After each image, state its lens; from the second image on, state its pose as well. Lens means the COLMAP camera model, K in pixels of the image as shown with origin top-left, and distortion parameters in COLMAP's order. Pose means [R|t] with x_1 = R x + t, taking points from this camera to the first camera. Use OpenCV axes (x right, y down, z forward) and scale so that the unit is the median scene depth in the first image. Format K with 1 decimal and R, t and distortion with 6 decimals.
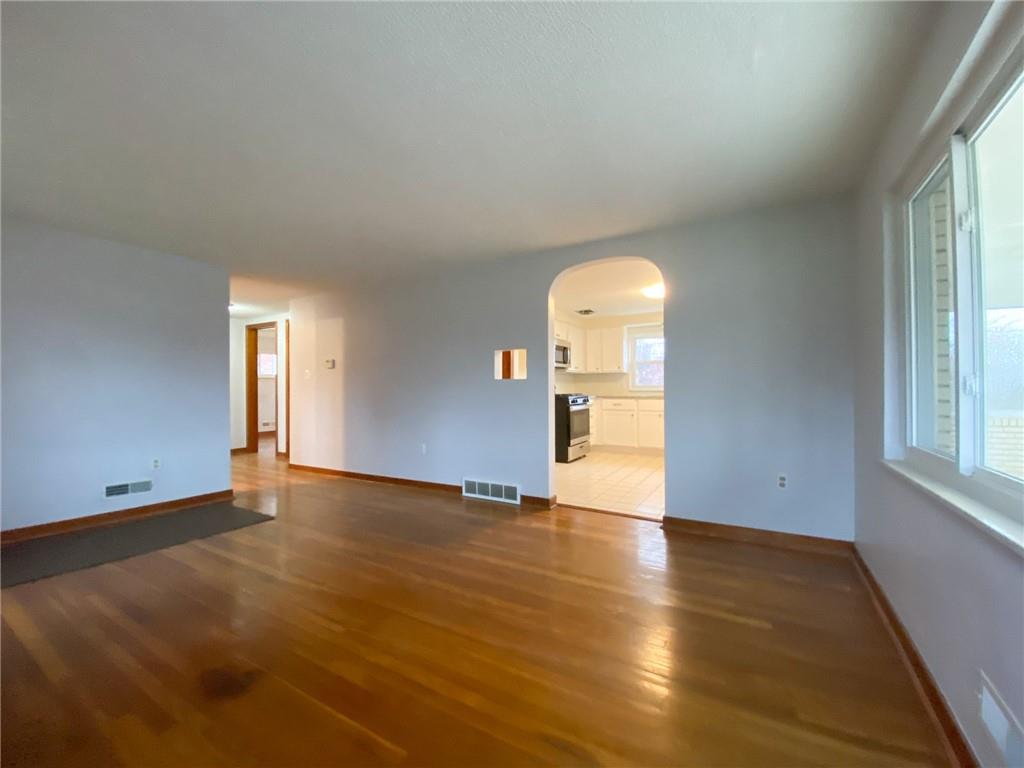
lens RADIAL K [[418.2, 0, 509.1], [0, 418.2, 387.6], [0, 0, 1]] dist [-0.011739, -0.000743]
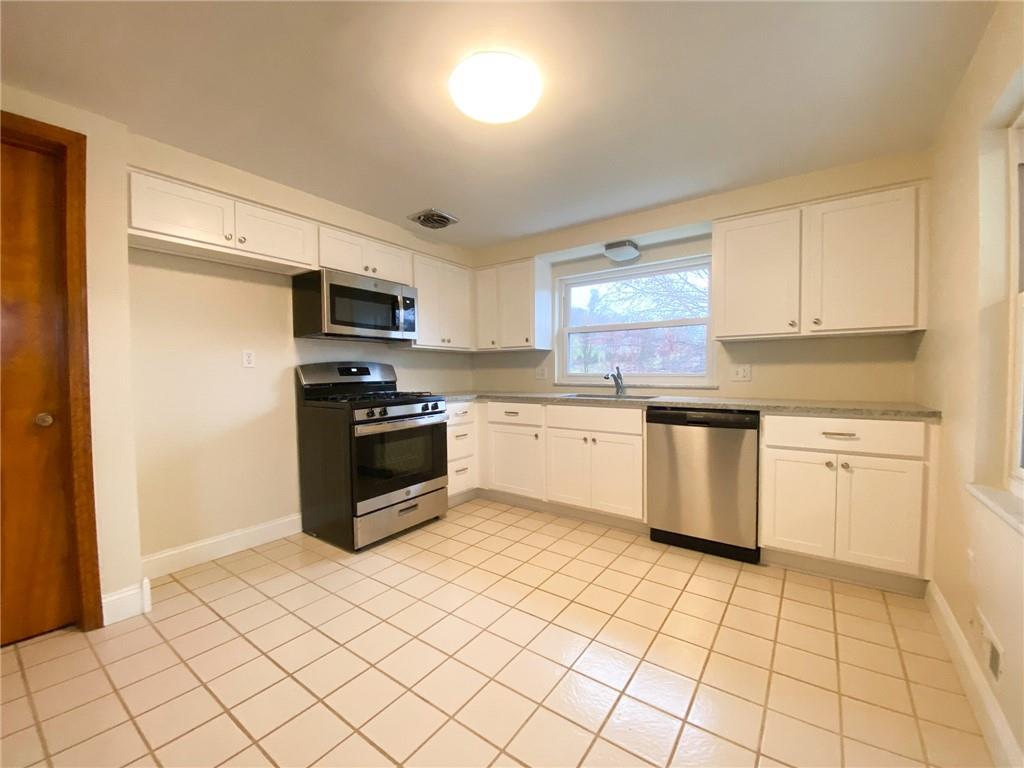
lens RADIAL K [[418.2, 0, 516.2], [0, 418.2, 384.7], [0, 0, 1]] dist [-0.011739, -0.000743]
pose [[0.998164, 0.006371, -0.060231, 0.292913], [-0.003525, 0.998877, 0.047248, -0.017800], [0.060465, -0.046948, 0.997066, 0.498507]]
